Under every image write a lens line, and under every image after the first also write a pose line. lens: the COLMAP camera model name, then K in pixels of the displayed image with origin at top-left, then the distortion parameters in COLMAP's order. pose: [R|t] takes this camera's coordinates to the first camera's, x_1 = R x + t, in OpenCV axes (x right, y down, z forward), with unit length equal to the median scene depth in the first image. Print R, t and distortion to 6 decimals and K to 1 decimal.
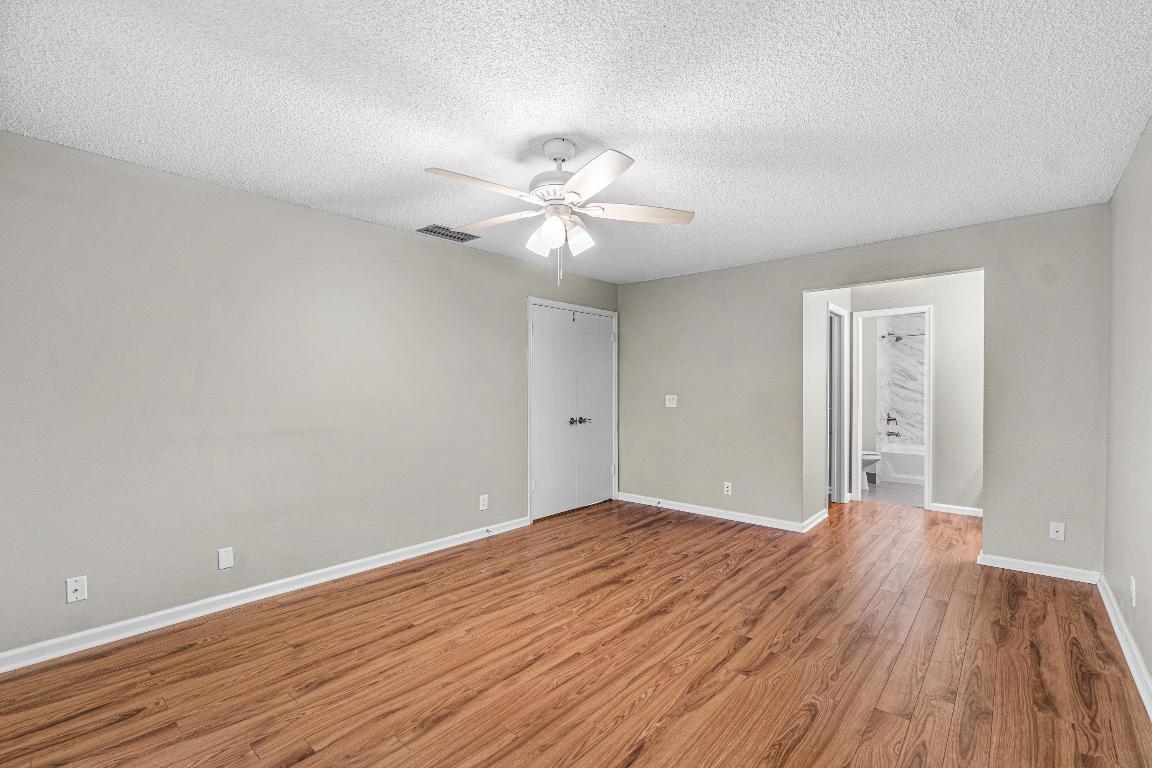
lens RADIAL K [[510.9, 0, 583.5], [0, 510.9, 392.3], [0, 0, 1]] dist [-0.001421, -0.000356]
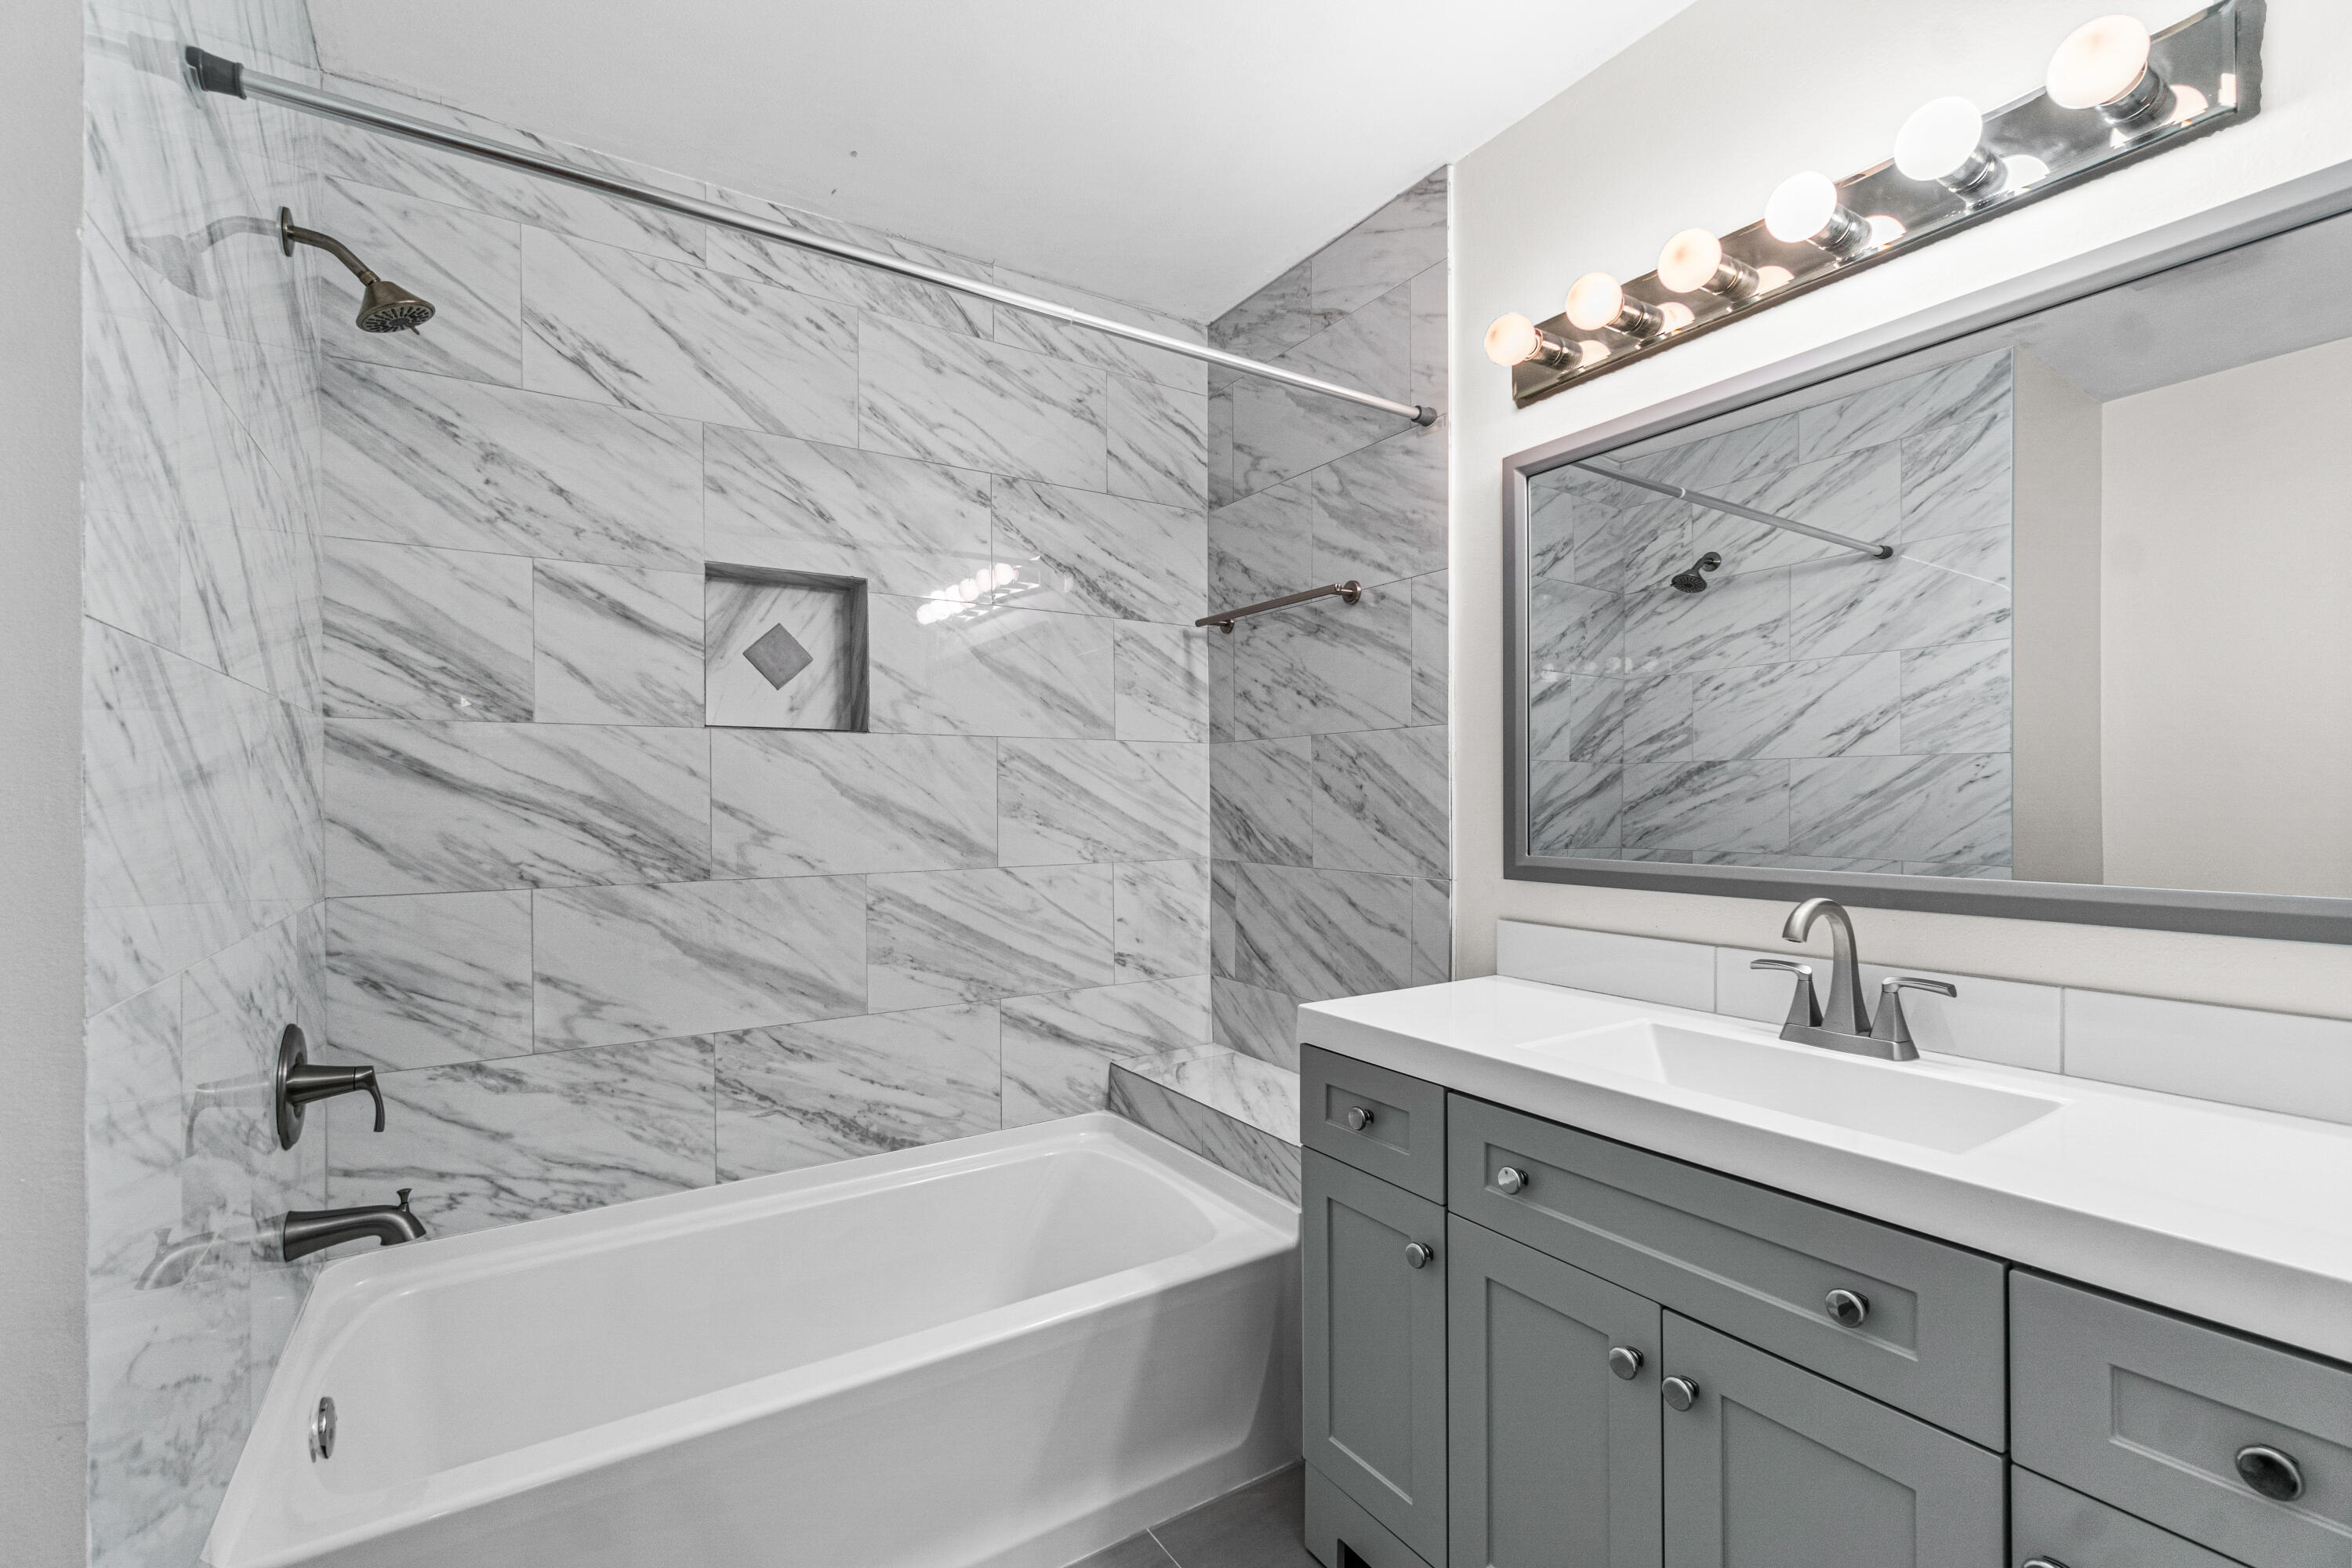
lens RADIAL K [[1043.0, 0, 1191.3], [0, 1043.0, 800.9], [0, 0, 1]] dist [-0.001421, -0.000356]
pose [[0.283079, -0.003583, 0.959090, 0.450437], [0.008994, 0.999959, 0.001081, -0.001475], [-0.959055, 0.008320, 0.283099, 0.770448]]
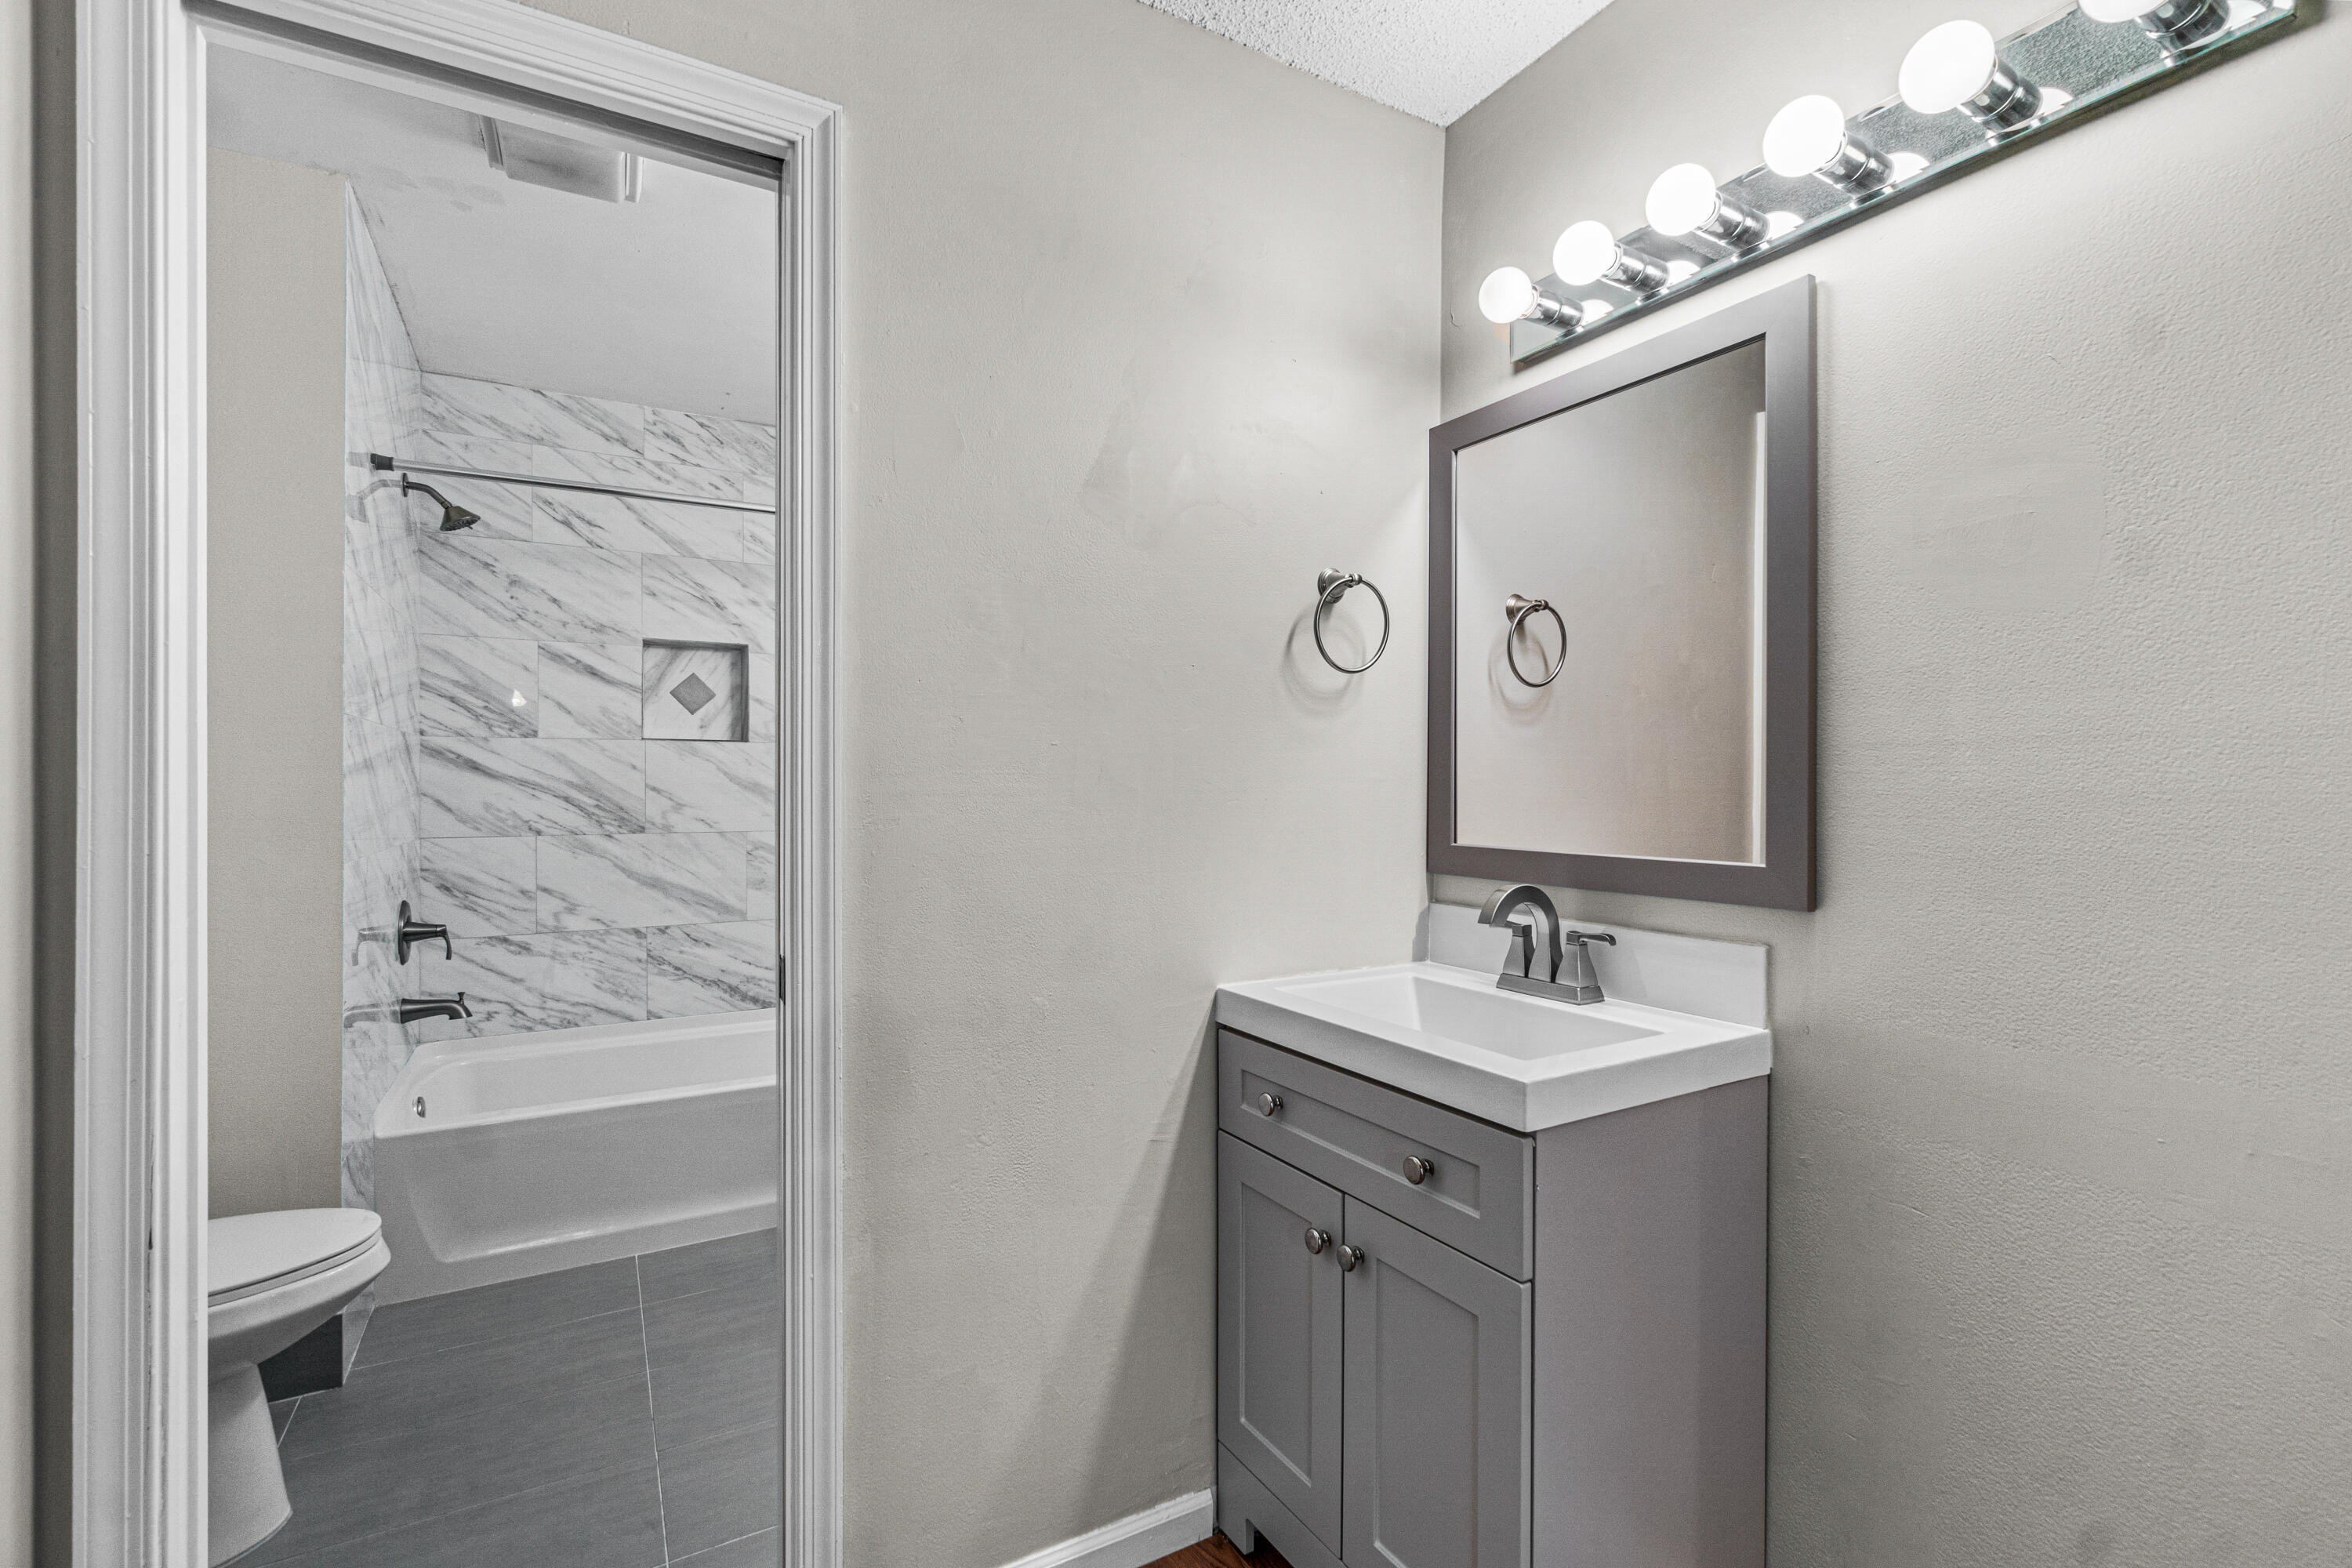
lens RADIAL K [[1050.2, 0, 1179.7], [0, 1050.2, 785.5], [0, 0, 1]] dist [0.000288, -0.000281]
pose [[0.335783, 0.001220, 0.941939, 0.325019], [0.004860, 0.999984, -0.003028, 0.000602], [-0.941927, 0.005594, 0.335771, 0.594921]]
